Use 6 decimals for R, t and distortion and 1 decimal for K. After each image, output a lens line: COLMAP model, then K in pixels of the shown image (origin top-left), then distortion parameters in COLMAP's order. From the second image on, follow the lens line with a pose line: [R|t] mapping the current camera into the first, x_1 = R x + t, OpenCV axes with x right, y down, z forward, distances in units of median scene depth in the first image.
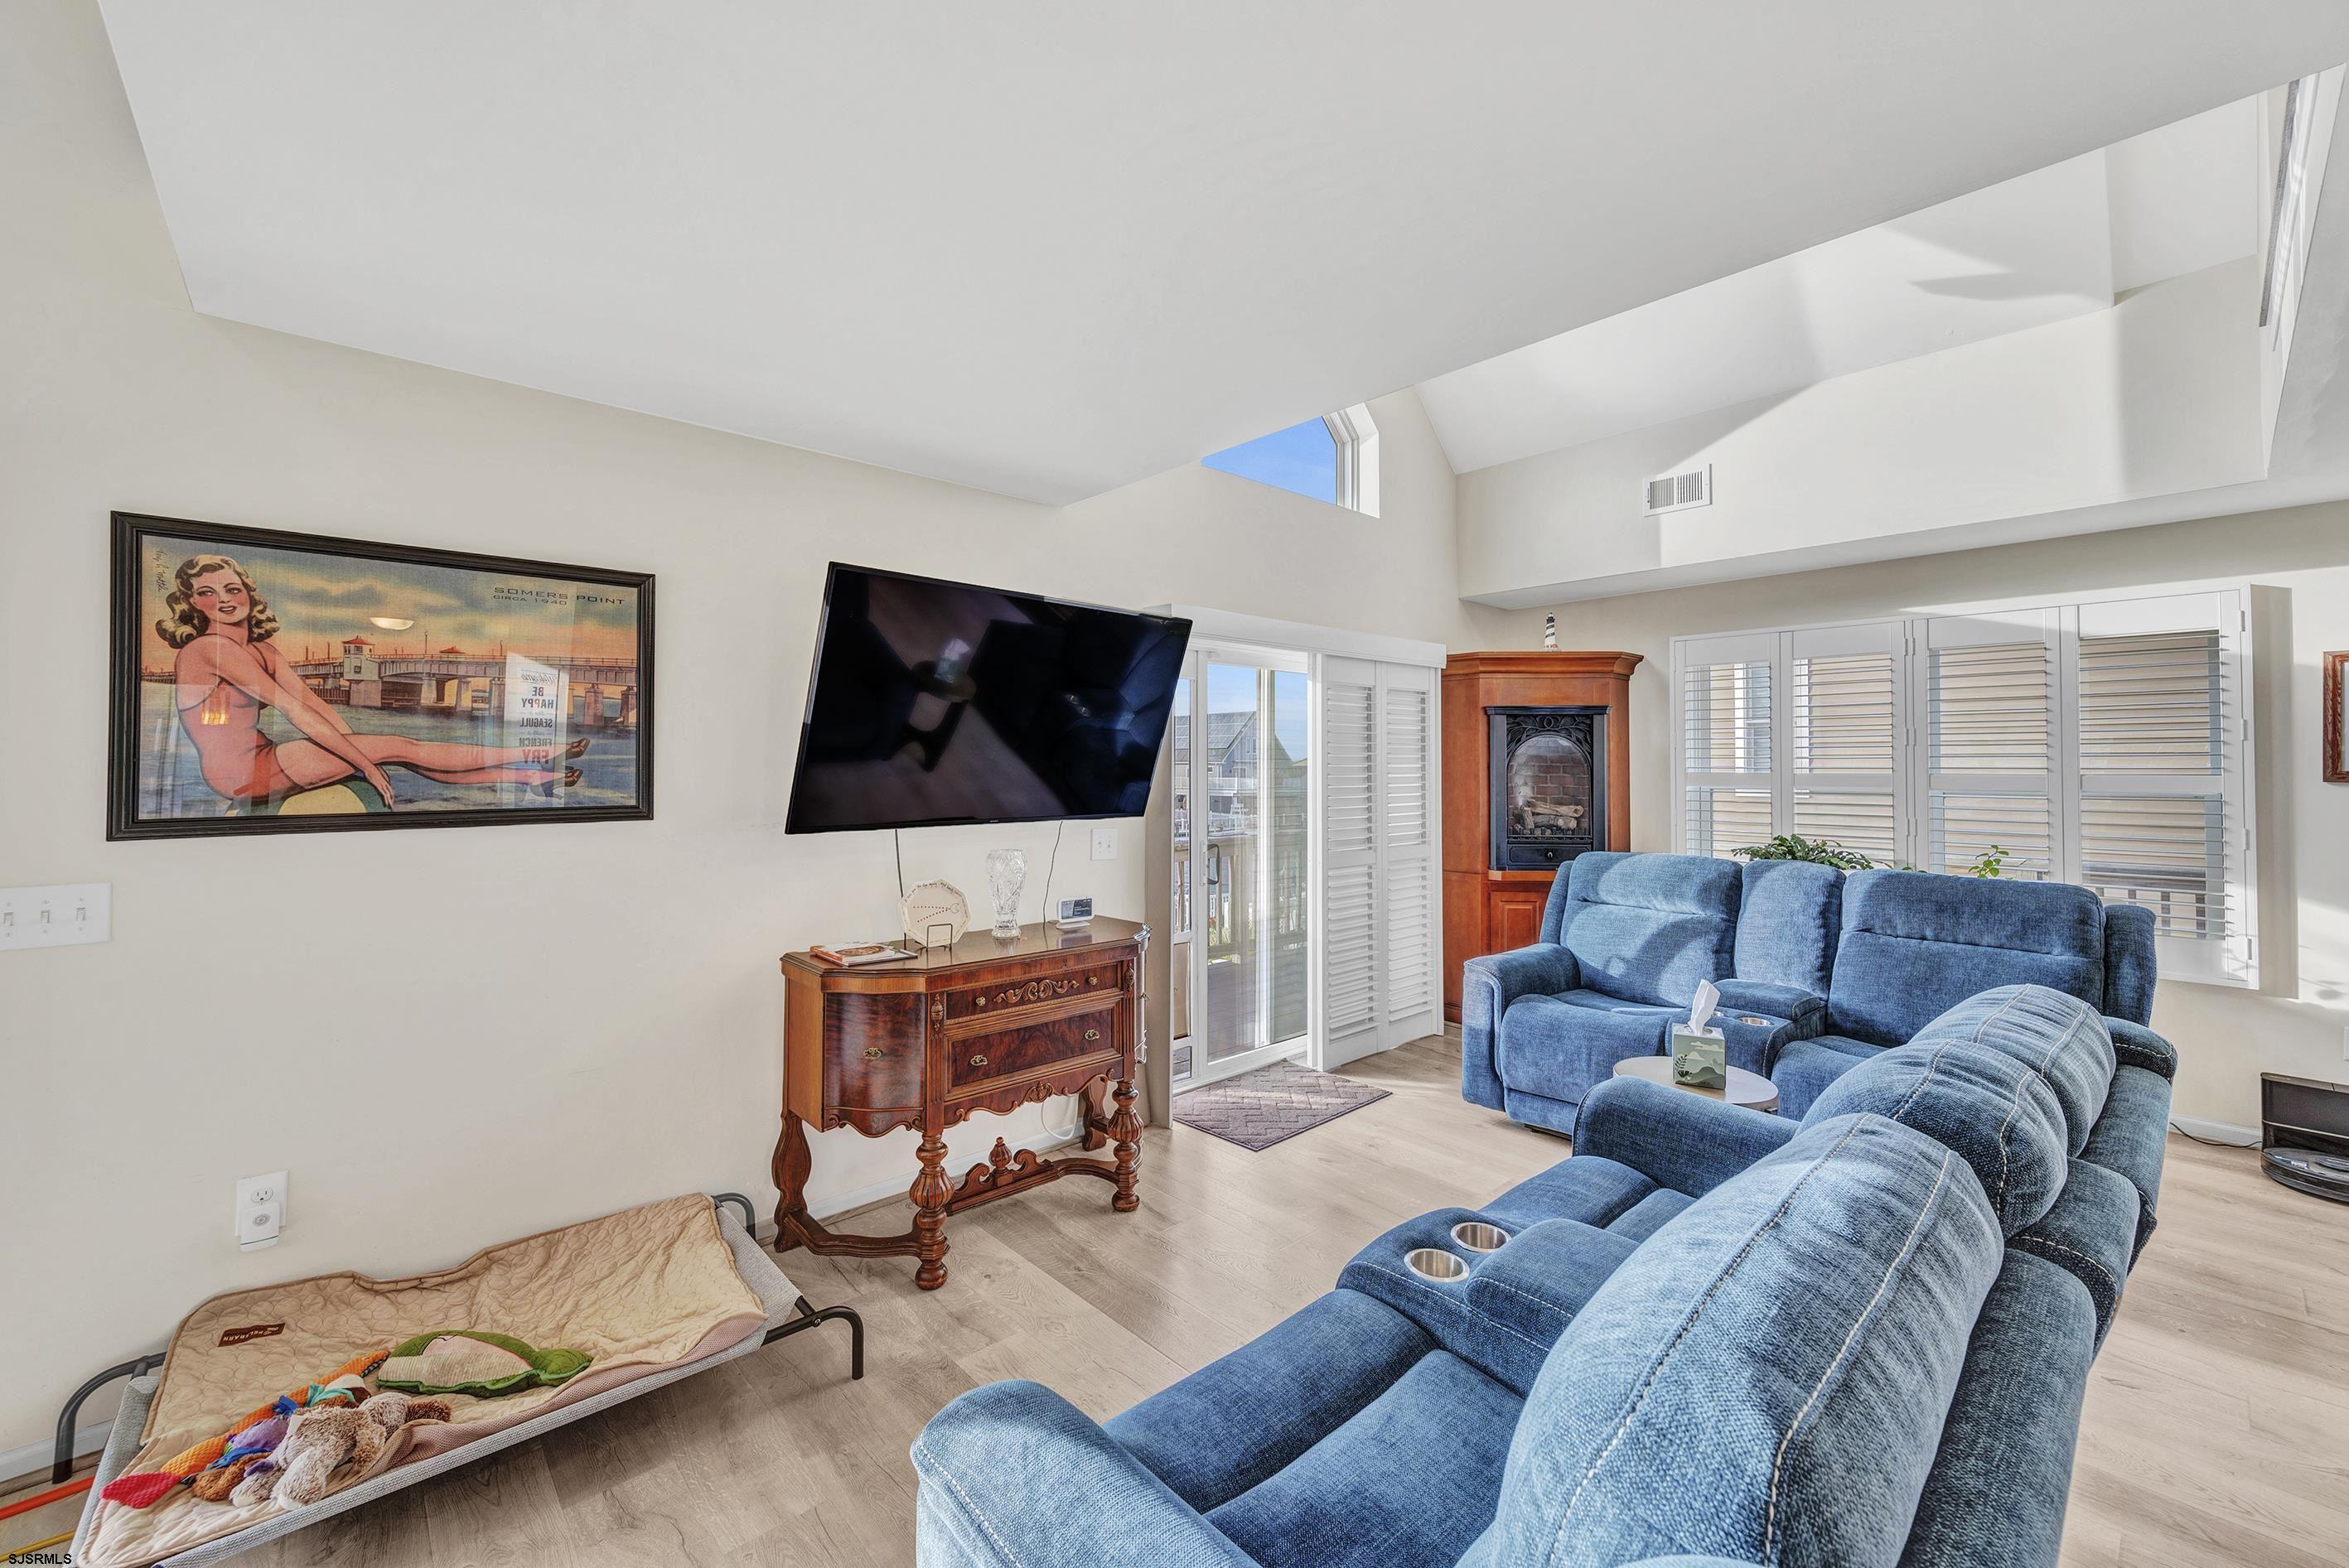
lens RADIAL K [[929.4, 0, 1214.6], [0, 929.4, 748.1], [0, 0, 1]] dist [-0.001514, 0.000190]
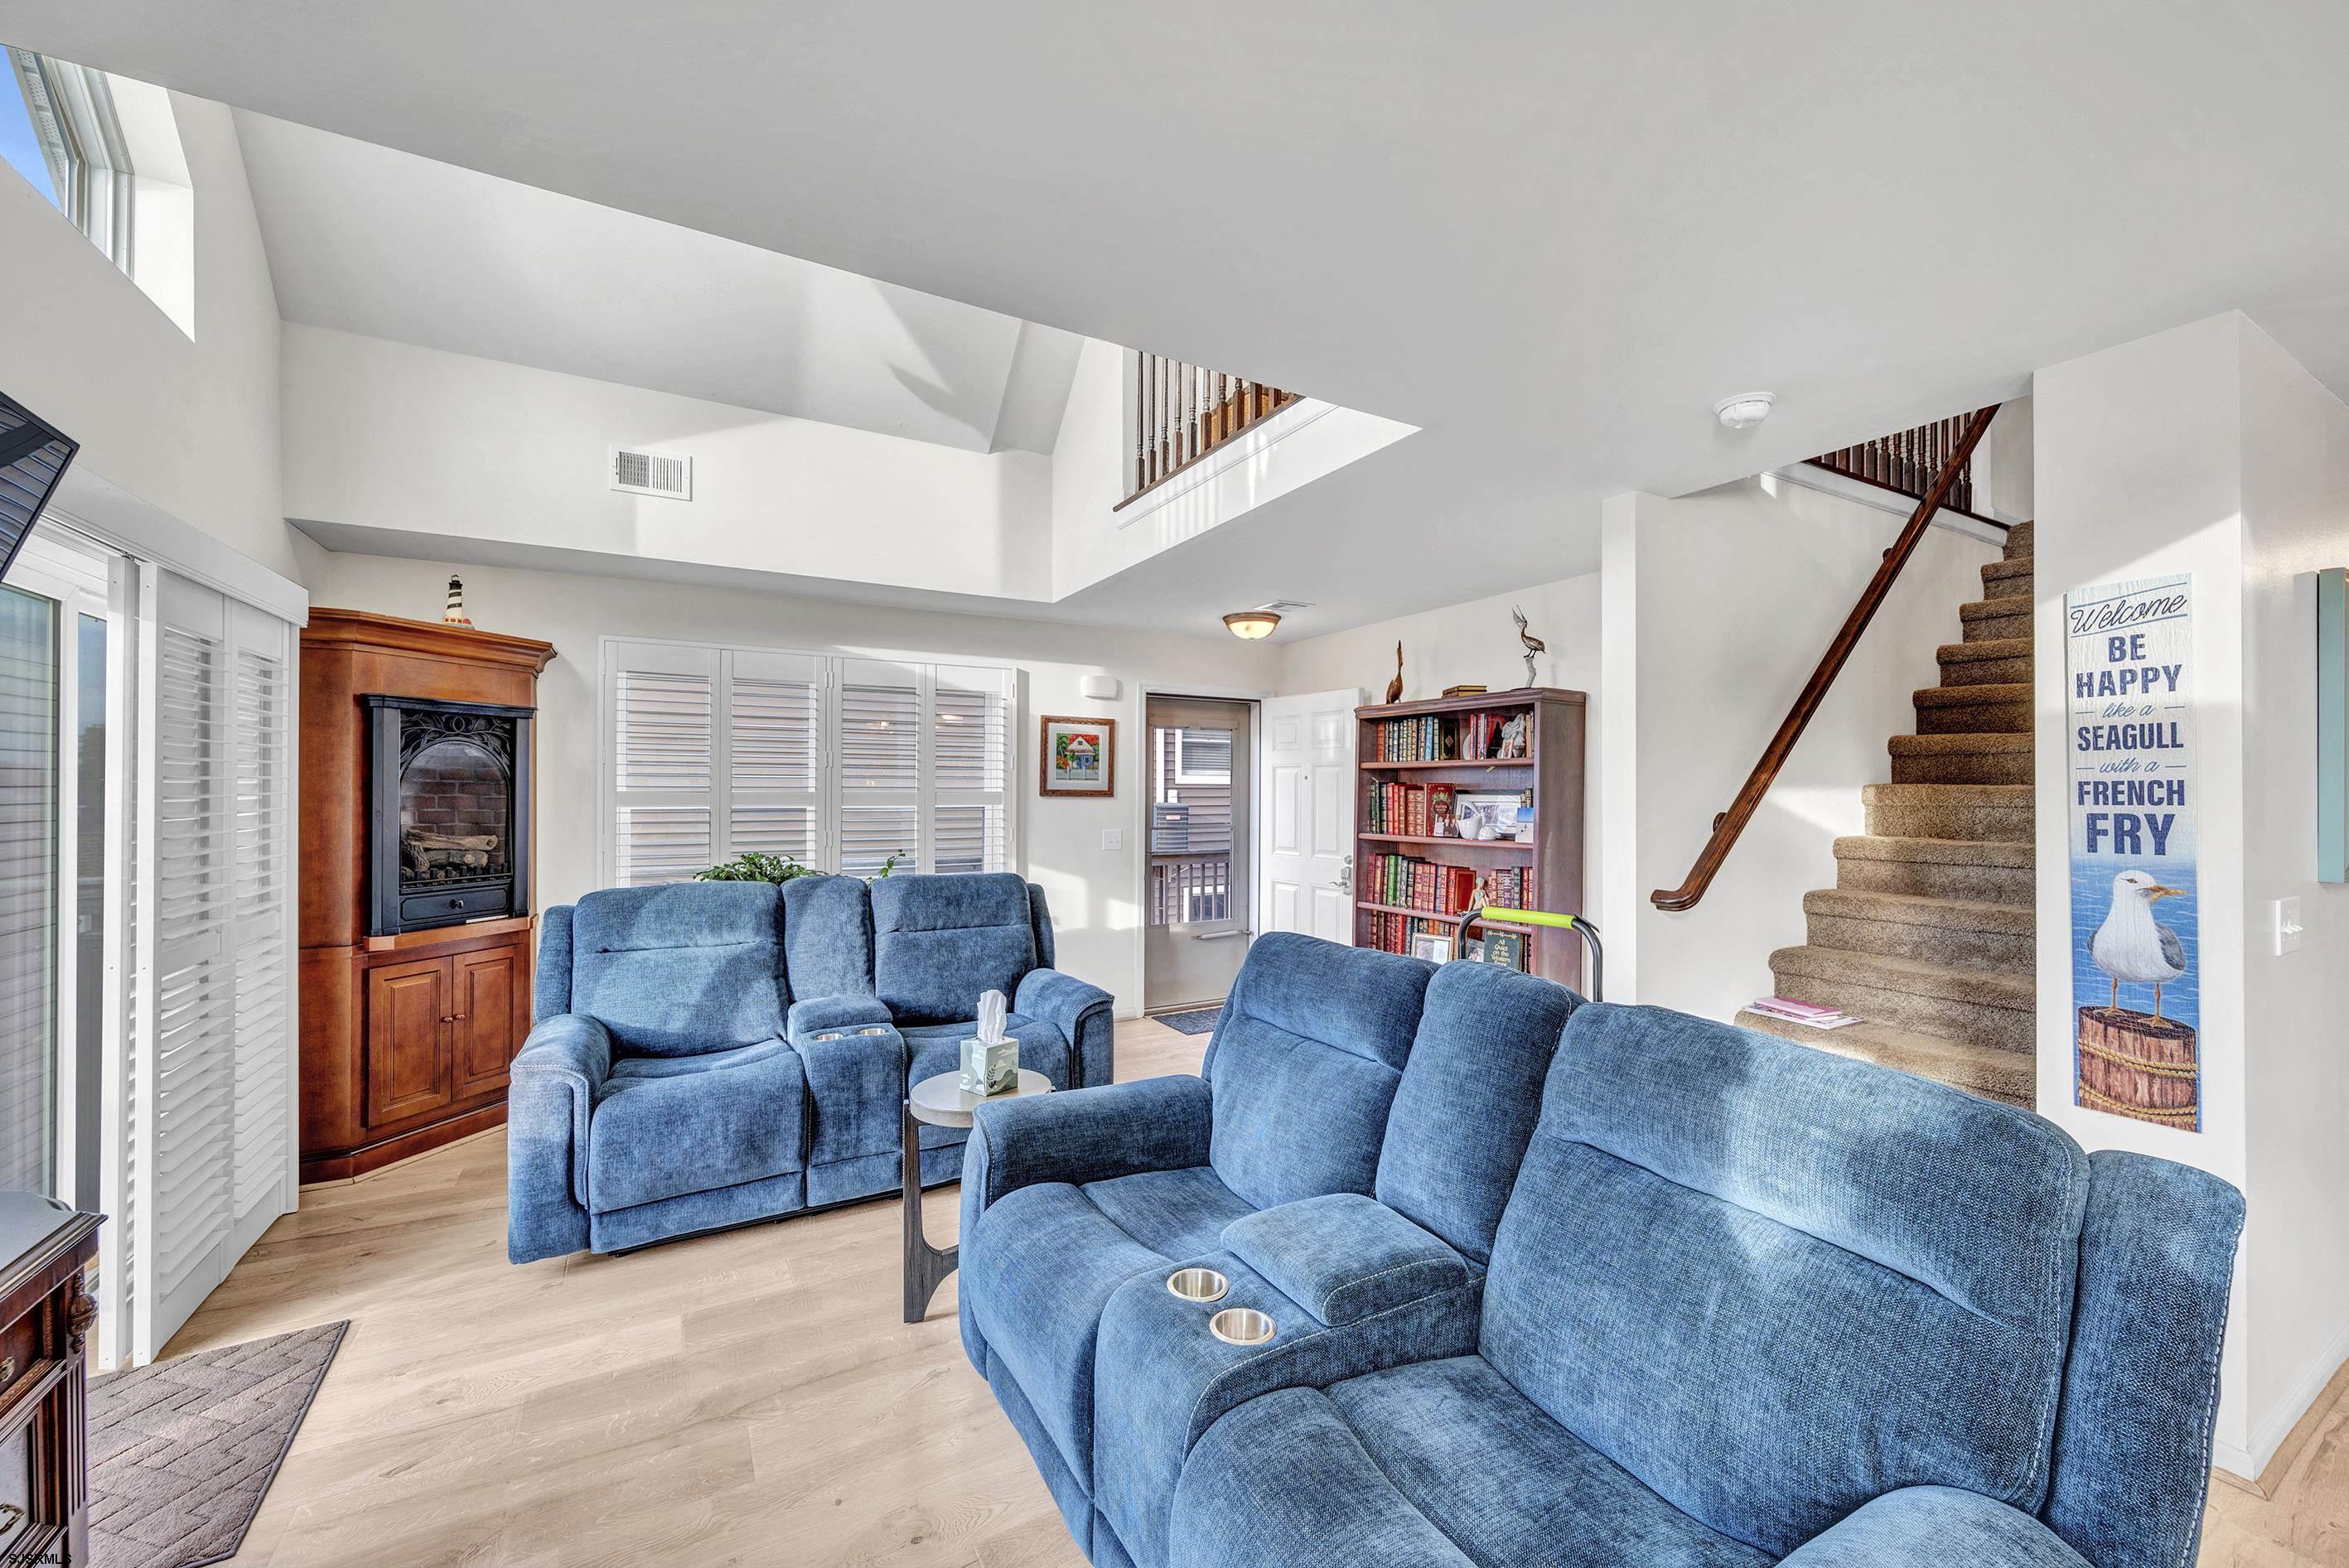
lens RADIAL K [[929.4, 0, 1180.0], [0, 929.4, 786.0], [0, 0, 1]] dist [-0.001514, 0.000190]
pose [[0.233670, 0.002016, 0.972314, -0.240744], [-0.023610, 0.999715, 0.003601, 0.005879], [-0.972029, -0.023798, 0.233651, 0.299866]]
